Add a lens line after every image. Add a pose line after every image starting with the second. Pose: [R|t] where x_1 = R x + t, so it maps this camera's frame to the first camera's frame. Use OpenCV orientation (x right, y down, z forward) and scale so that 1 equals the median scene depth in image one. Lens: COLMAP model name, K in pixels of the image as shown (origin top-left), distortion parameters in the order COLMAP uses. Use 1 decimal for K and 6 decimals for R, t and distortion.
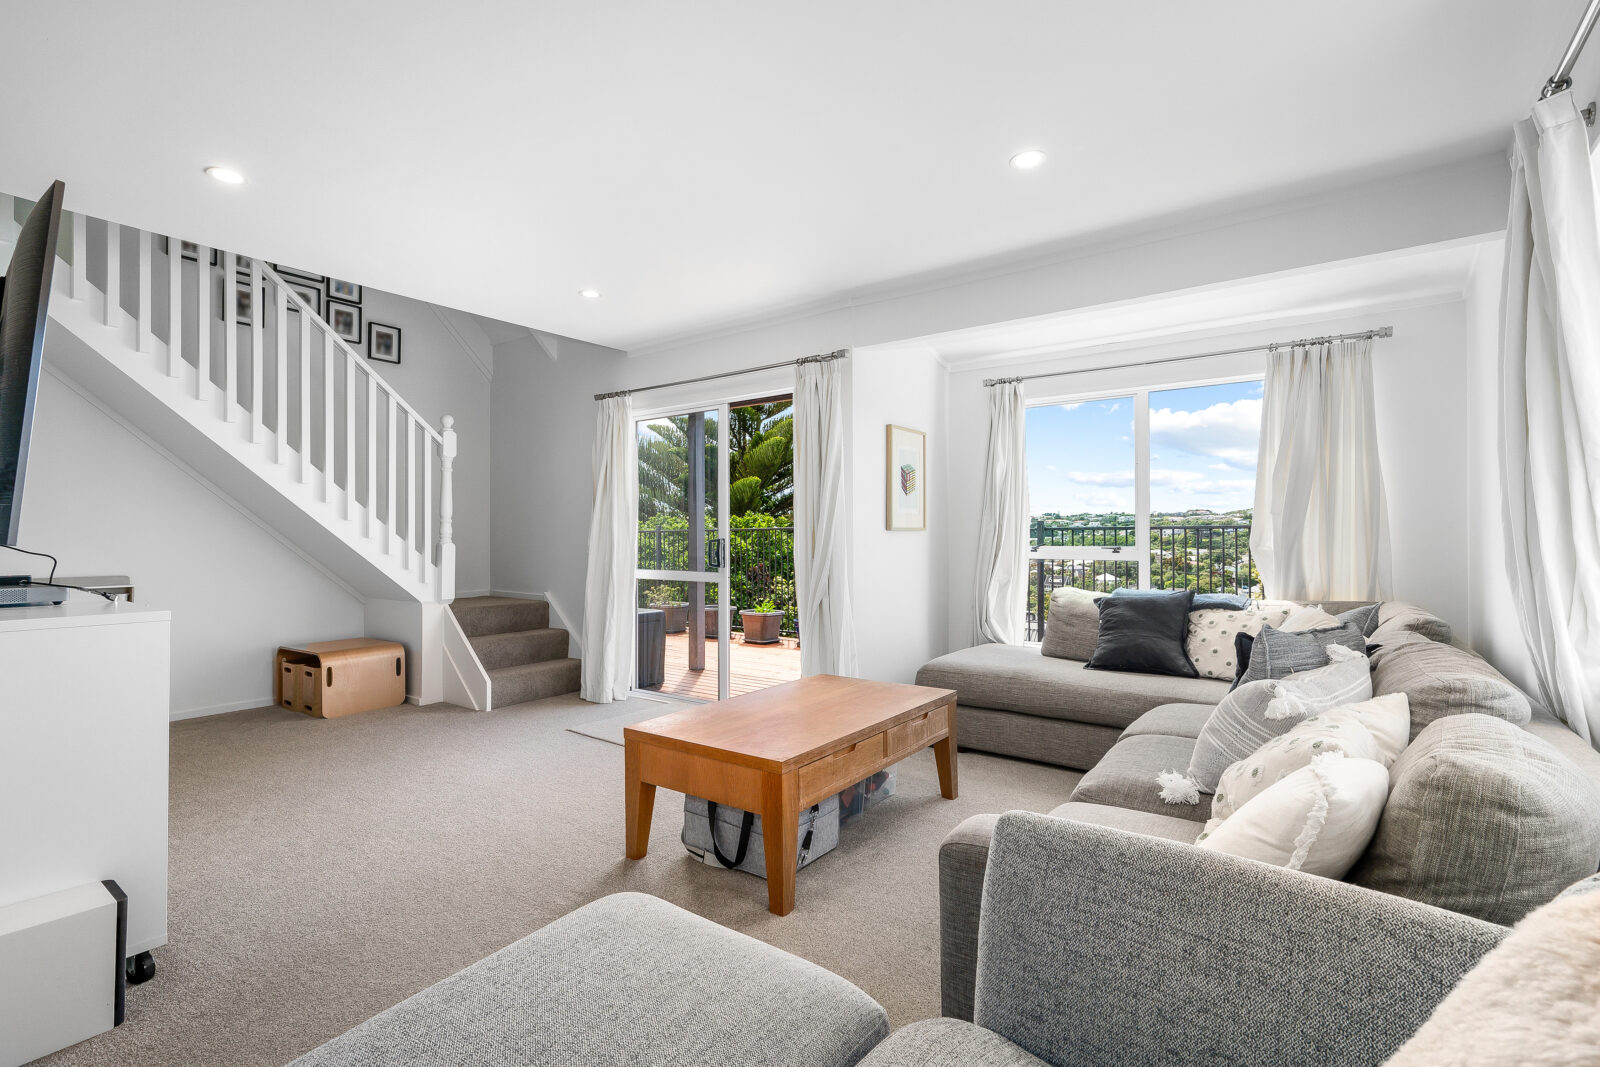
lens RADIAL K [[725.7, 0, 798.6], [0, 725.7, 536.7], [0, 0, 1]] dist [-0.000394, -0.000040]
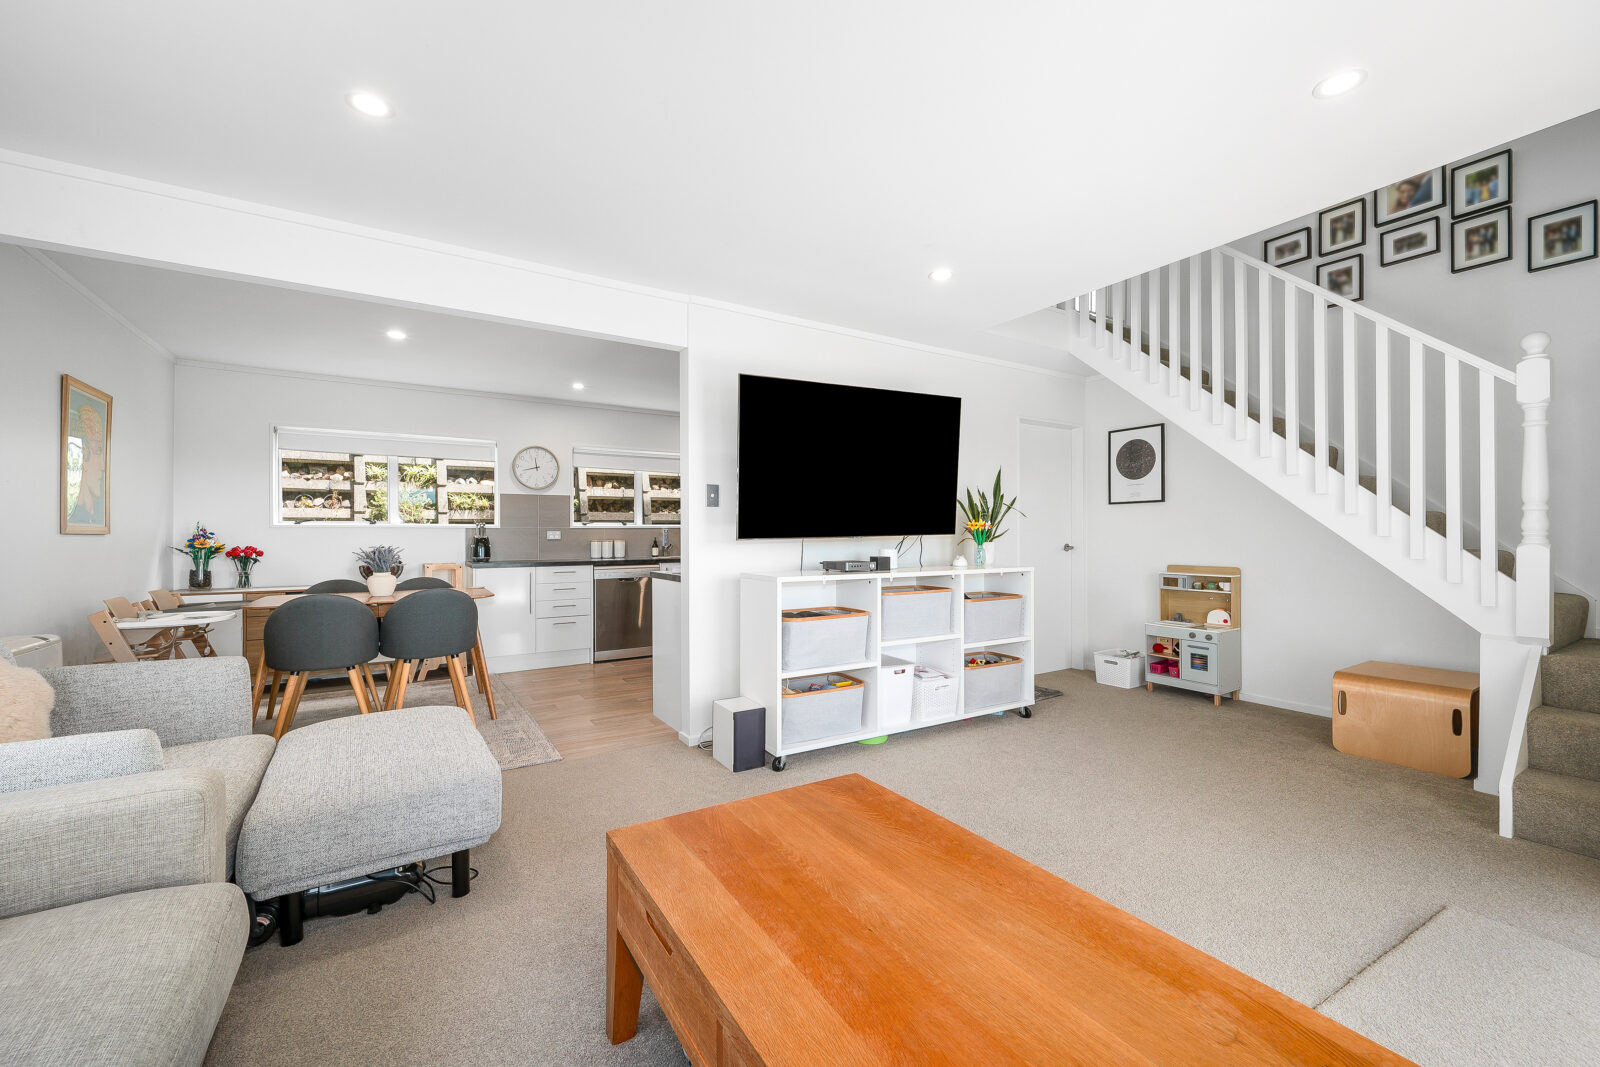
lens RADIAL K [[629.1, 0, 795.0], [0, 629.1, 532.5], [0, 0, 1]] dist [-0.000762, -0.000152]
pose [[-0.388654, 0.003332, -0.921378, 0.242555], [0.006354, 0.999979, 0.000935, -0.006030], [0.921362, -0.005491, -0.388667, 0.643748]]
